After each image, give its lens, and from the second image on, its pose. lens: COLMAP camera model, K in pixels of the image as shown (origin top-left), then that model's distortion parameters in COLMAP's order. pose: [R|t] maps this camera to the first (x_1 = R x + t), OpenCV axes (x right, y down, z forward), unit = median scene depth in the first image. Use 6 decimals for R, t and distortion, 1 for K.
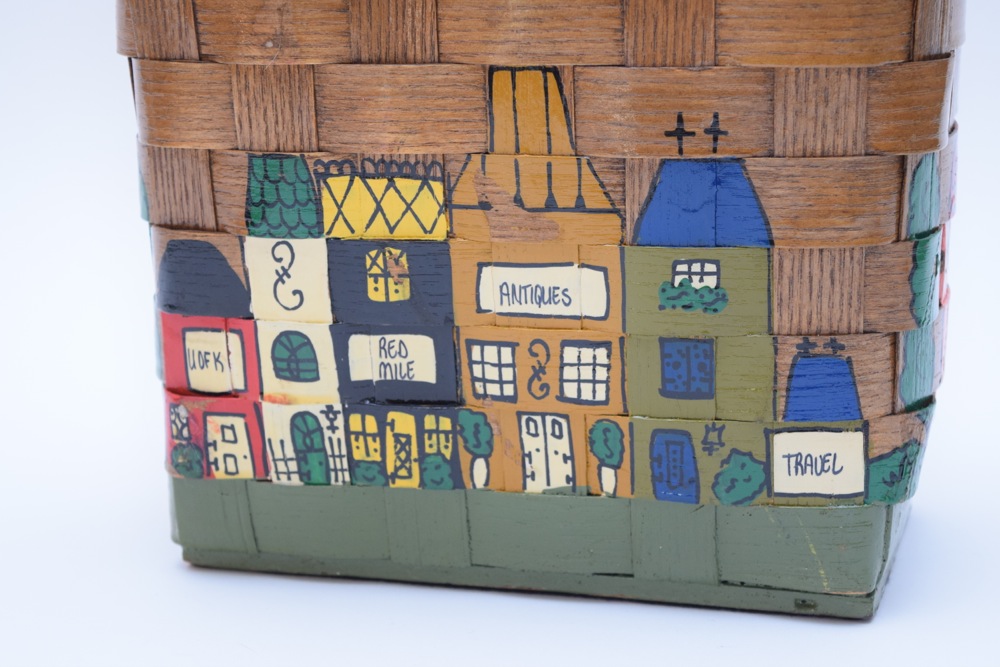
lens RADIAL K [[2258.8, 0, 502.0], [0, 2258.8, 334.1], [0, 0, 1]] dist [0.057714, 0.000000]
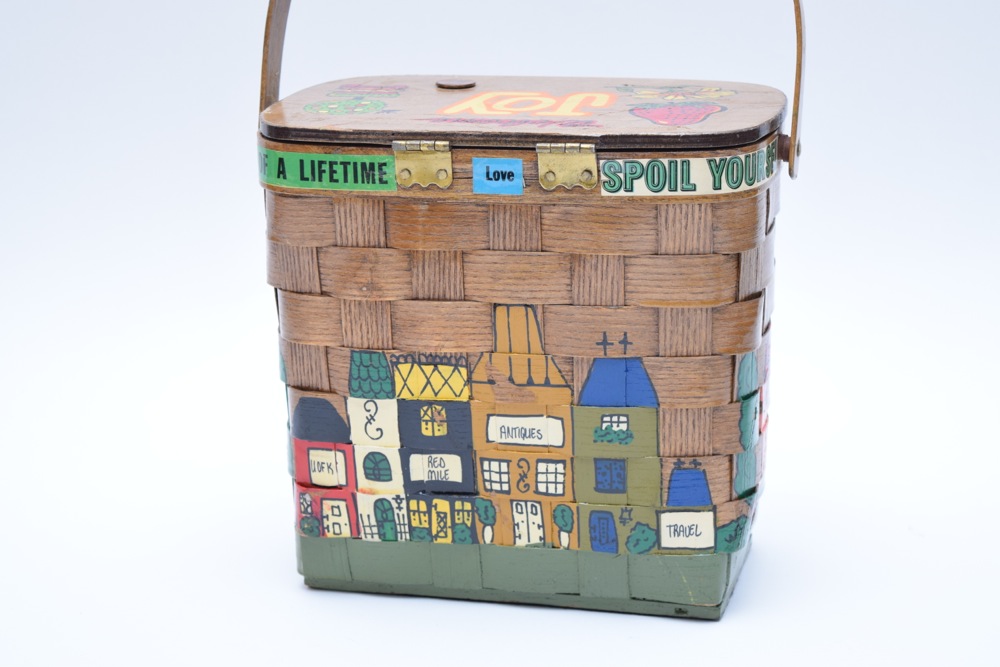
lens RADIAL K [[2258.8, 0, 498.5], [0, 2258.8, 333.2], [0, 0, 1]] dist [0.057714, 0.000000]
pose [[0.999729, -0.008309, 0.021755, -0.038580], [0.007629, 0.999486, 0.031144, -0.145009], [-0.022002, -0.030970, 0.999278, -0.696096]]
